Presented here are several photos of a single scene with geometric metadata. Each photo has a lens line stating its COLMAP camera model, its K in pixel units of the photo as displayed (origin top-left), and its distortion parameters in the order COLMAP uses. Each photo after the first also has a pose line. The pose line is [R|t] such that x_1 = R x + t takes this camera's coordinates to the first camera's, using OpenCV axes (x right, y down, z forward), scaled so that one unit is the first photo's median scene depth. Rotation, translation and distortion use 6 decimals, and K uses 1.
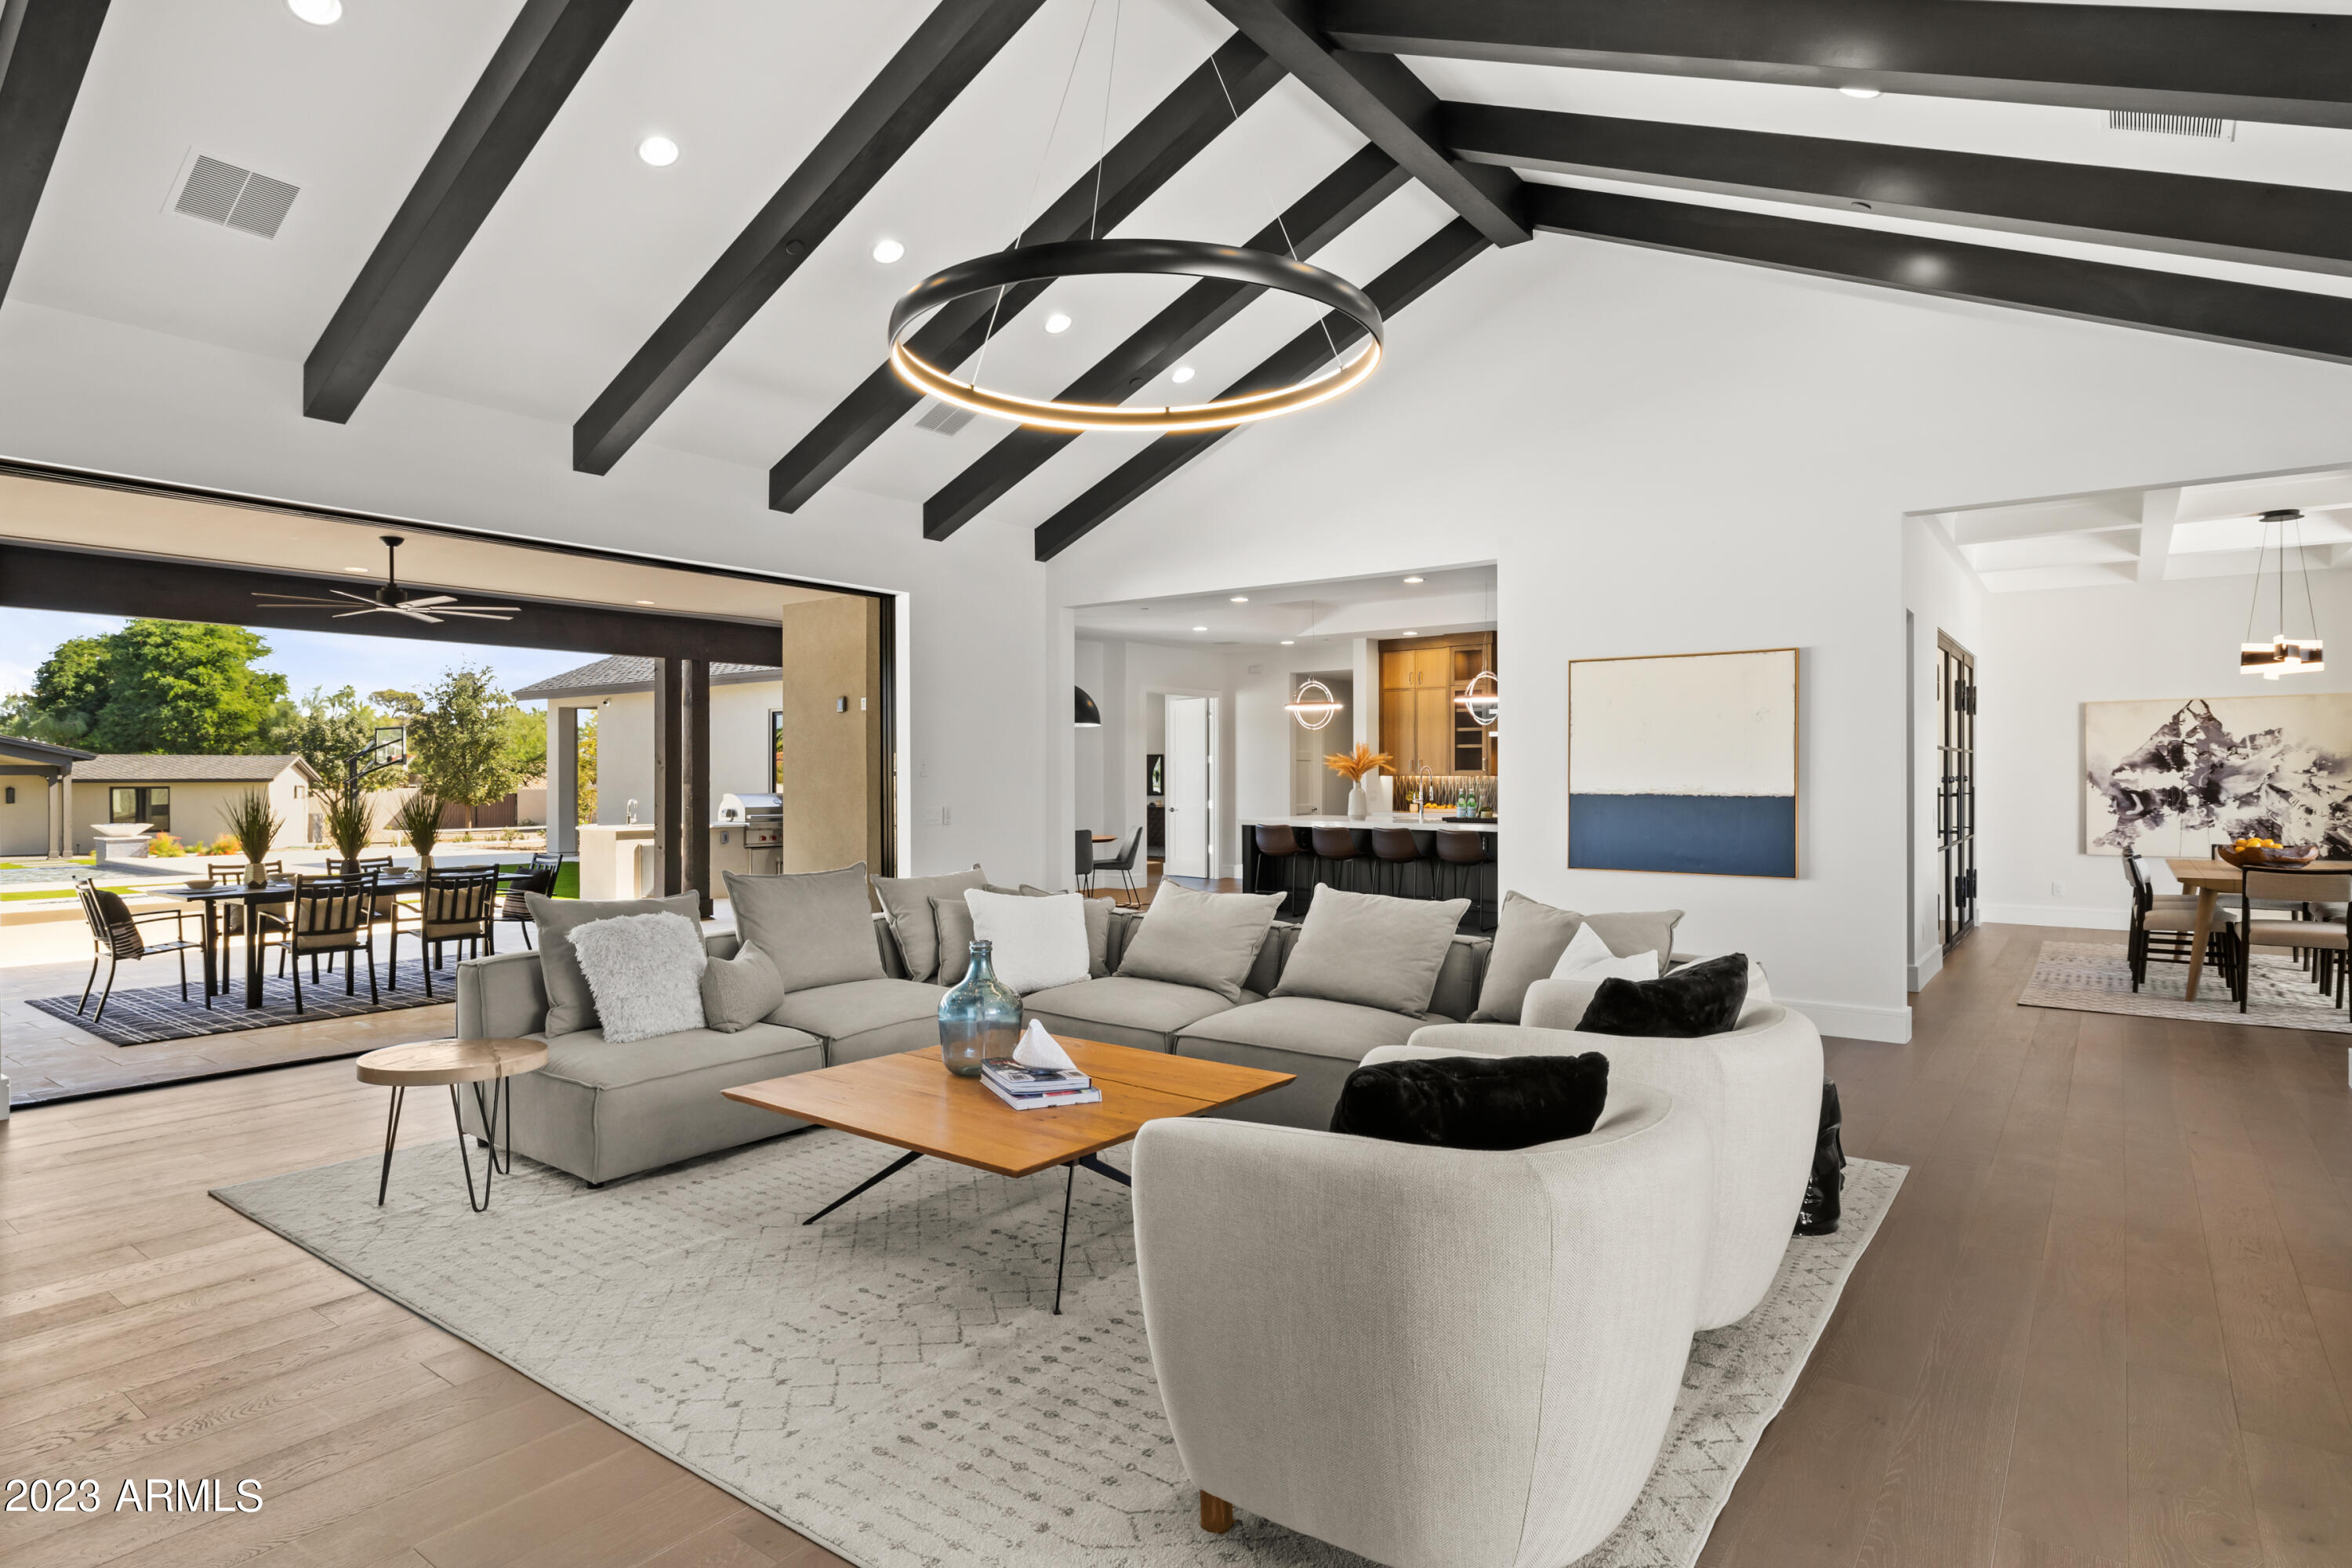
lens RADIAL K [[1242.2, 0, 1172.8], [0, 1242.2, 774.0], [0, 0, 1]] dist [-0.006094, -0.000724]
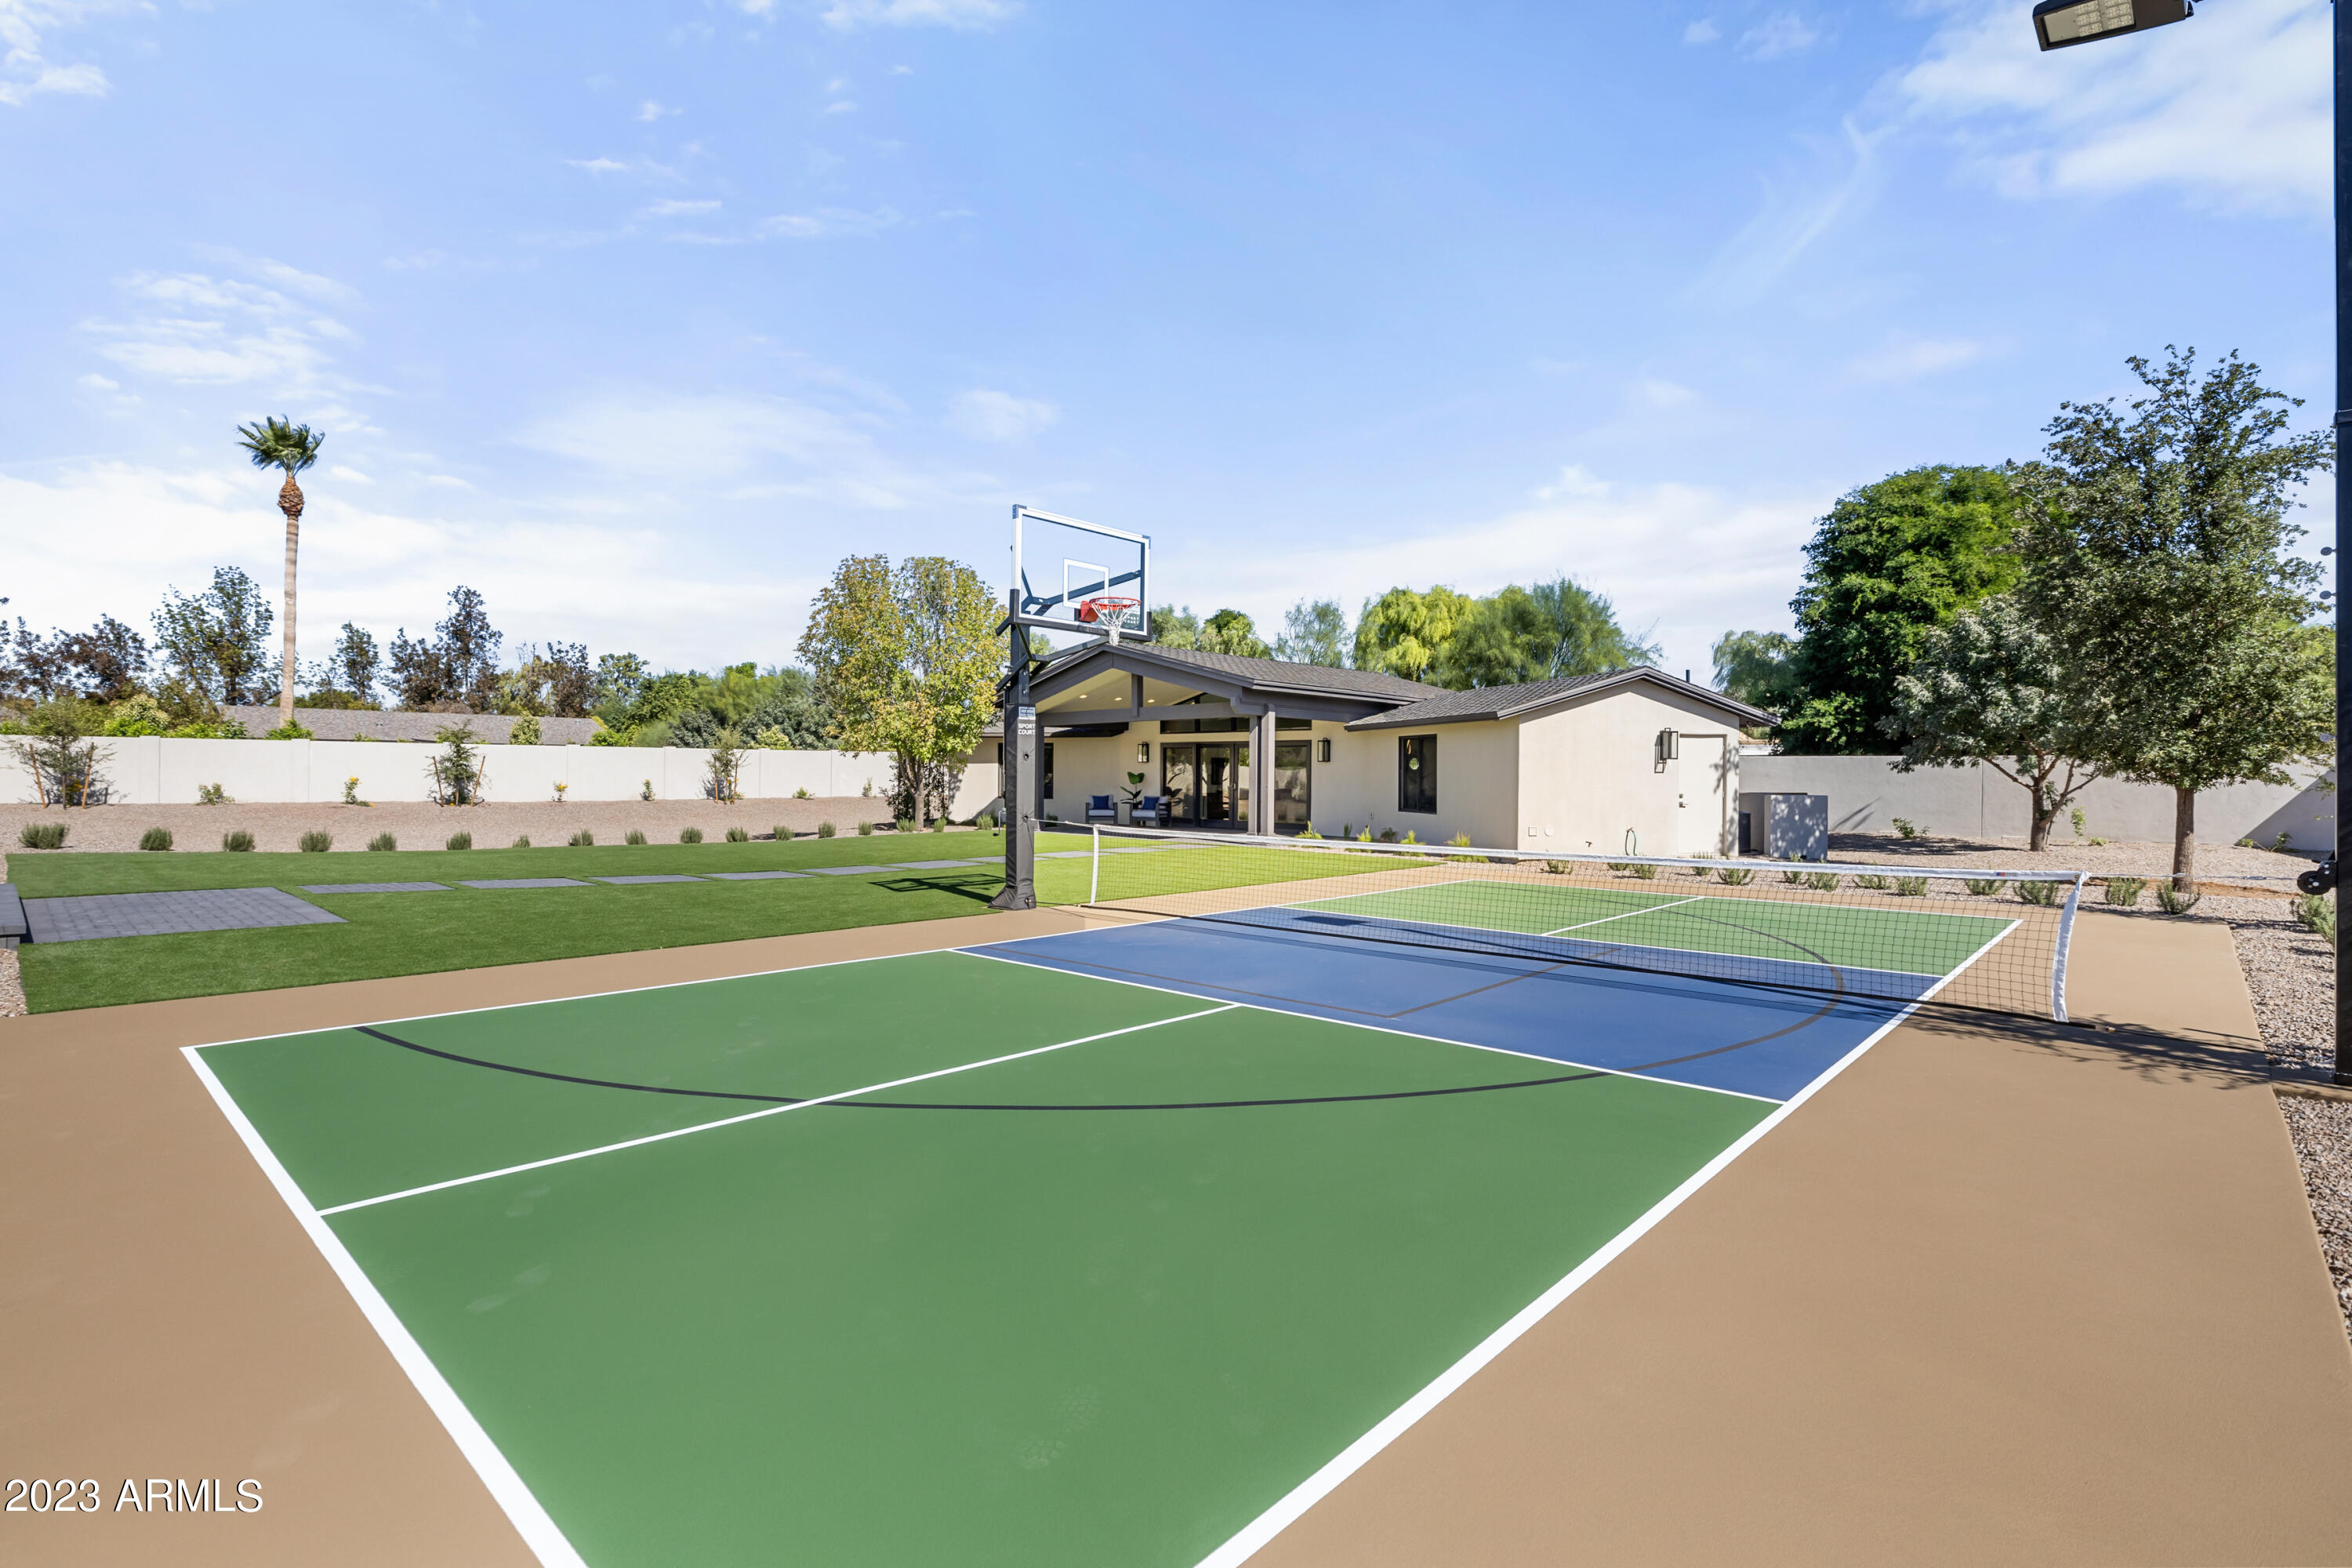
lens RADIAL K [[1128.3, 0, 1175.5], [0, 1128.3, 774.1], [0, 0, 1]] dist [-0.003353, -0.000780]
pose [[-0.077617, 0.002264, -0.996981, -0.220806], [-0.008745, 0.999957, 0.002952, 0.022111], [0.996945, 0.008948, -0.077594, 0.704236]]
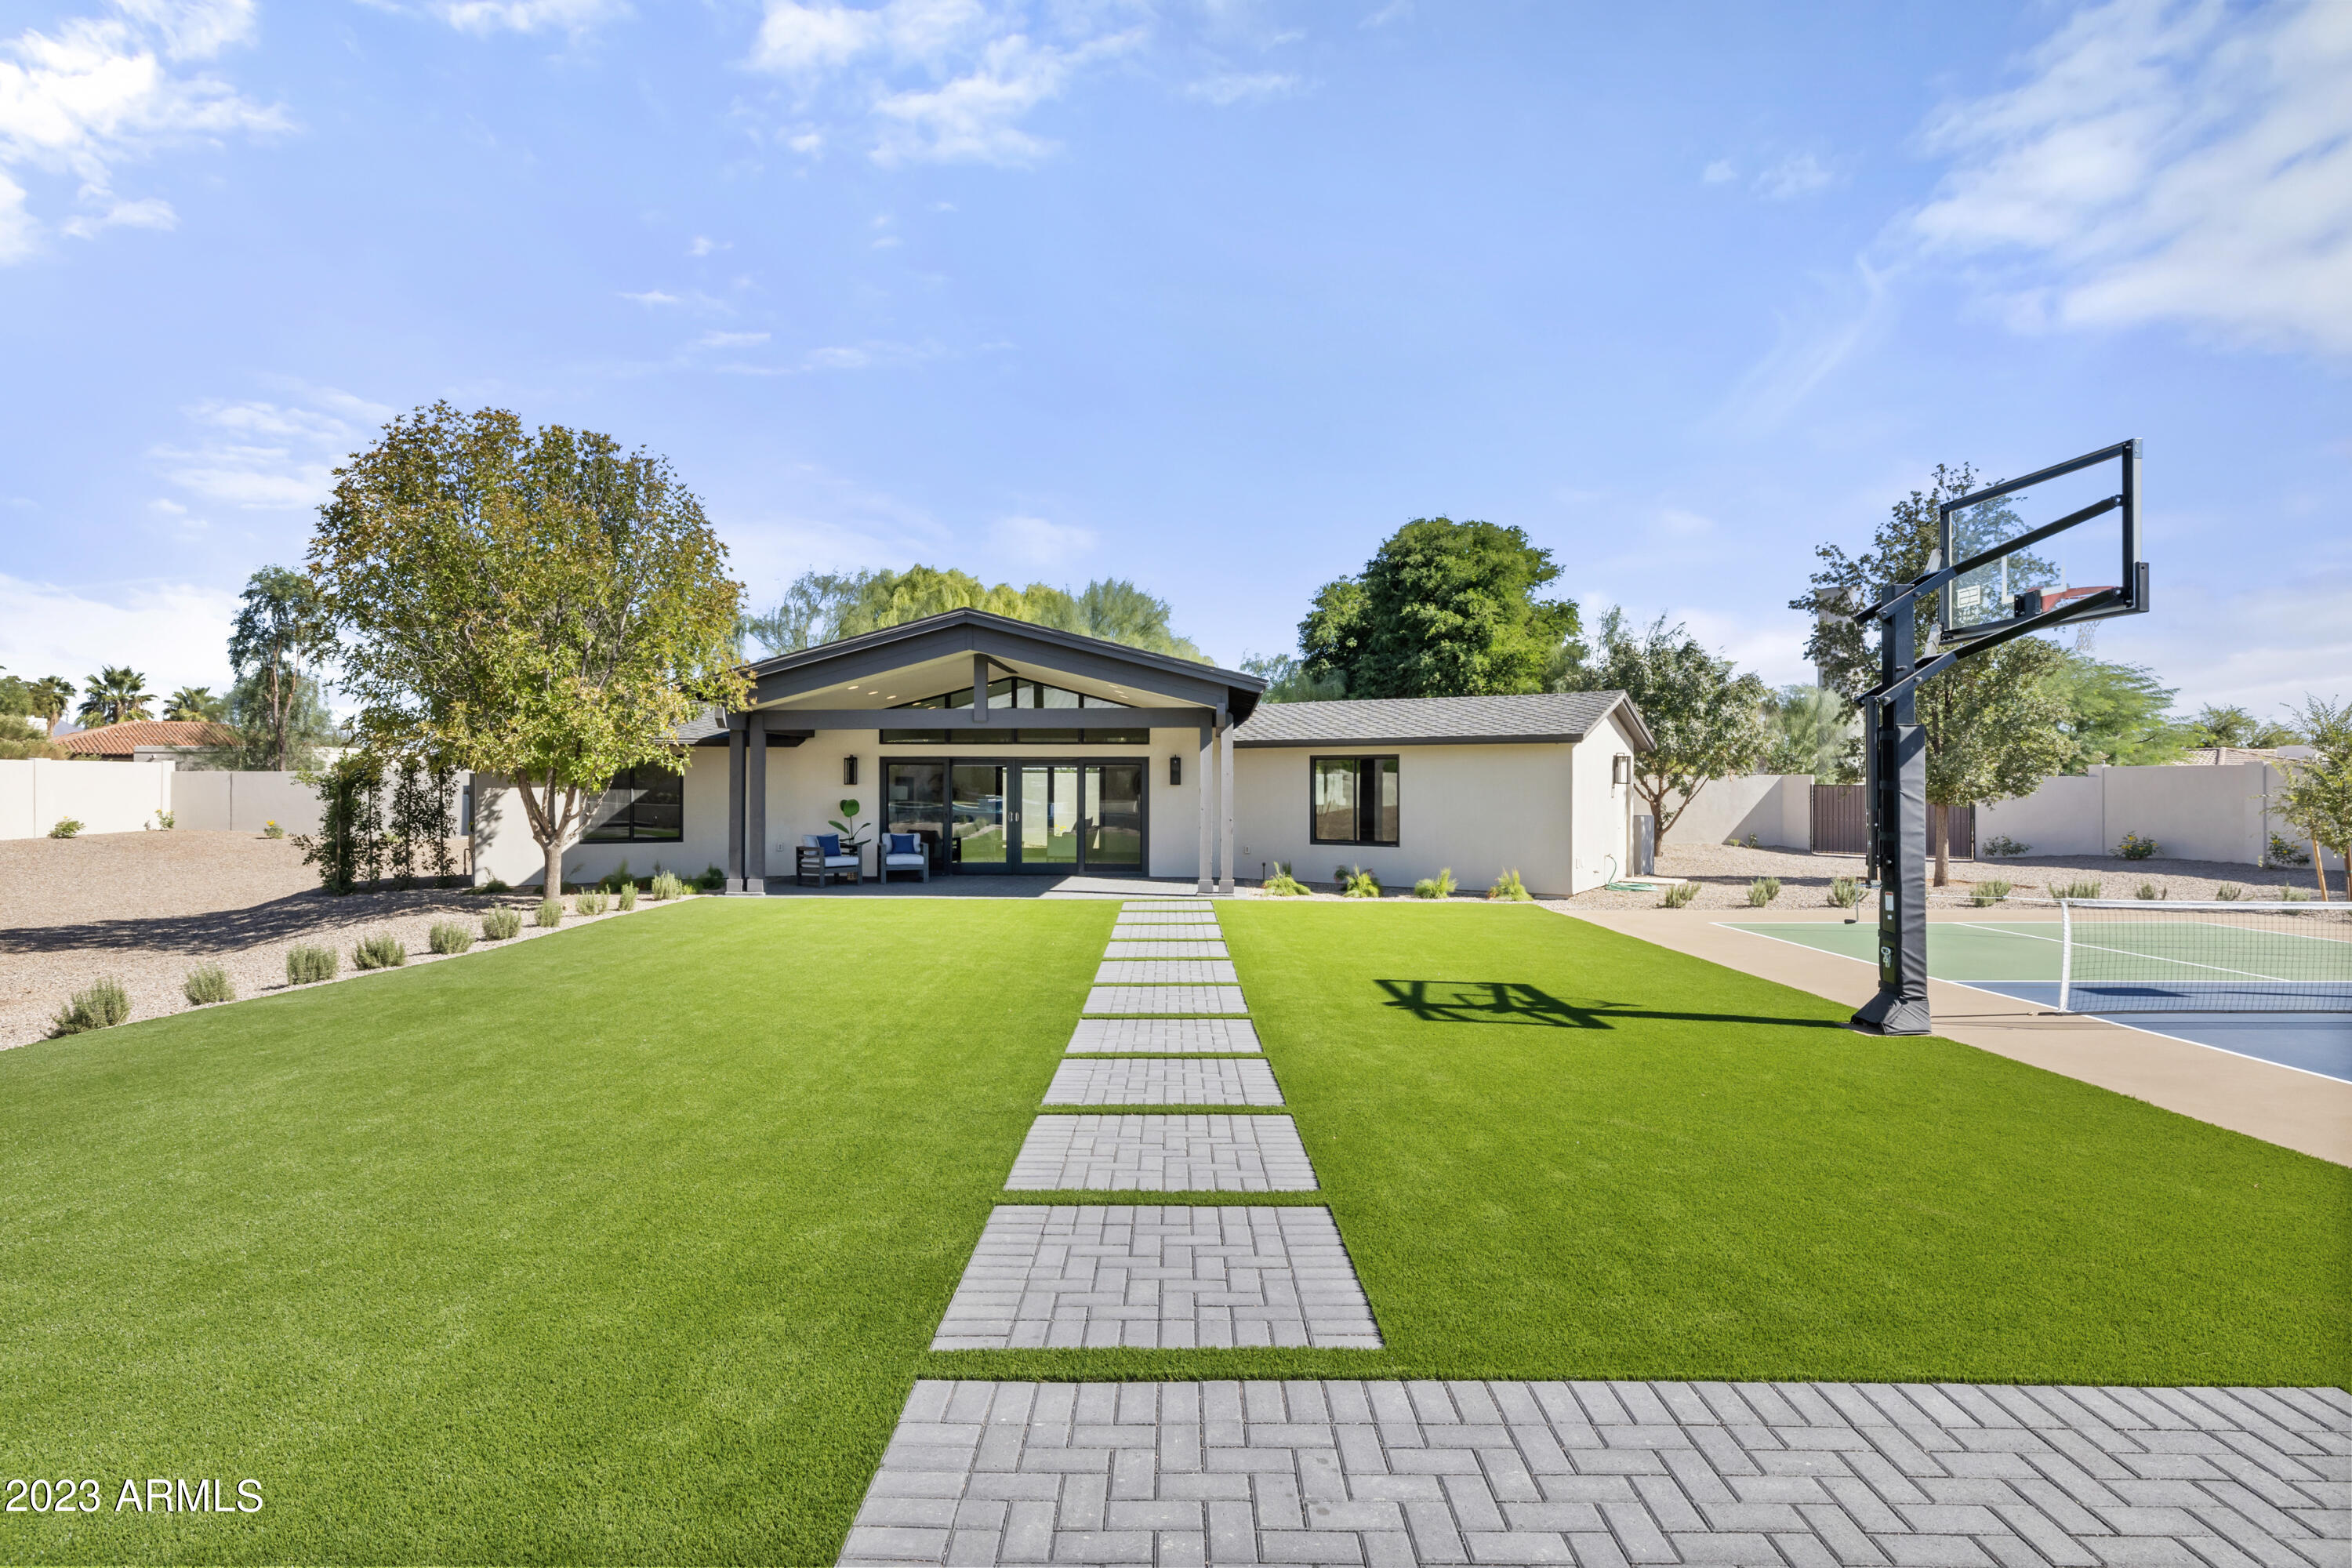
lens RADIAL K [[1206.7, 0, 1179.4], [0, 1206.7, 789.4], [0, 0, 1]] dist [0.002773, 0.000402]
pose [[0.608030, 0.006622, -0.793887, -0.372704], [-0.002950, 0.999977, 0.006081, 0.017006], [0.793909, -0.001356, 0.608035, 0.492204]]
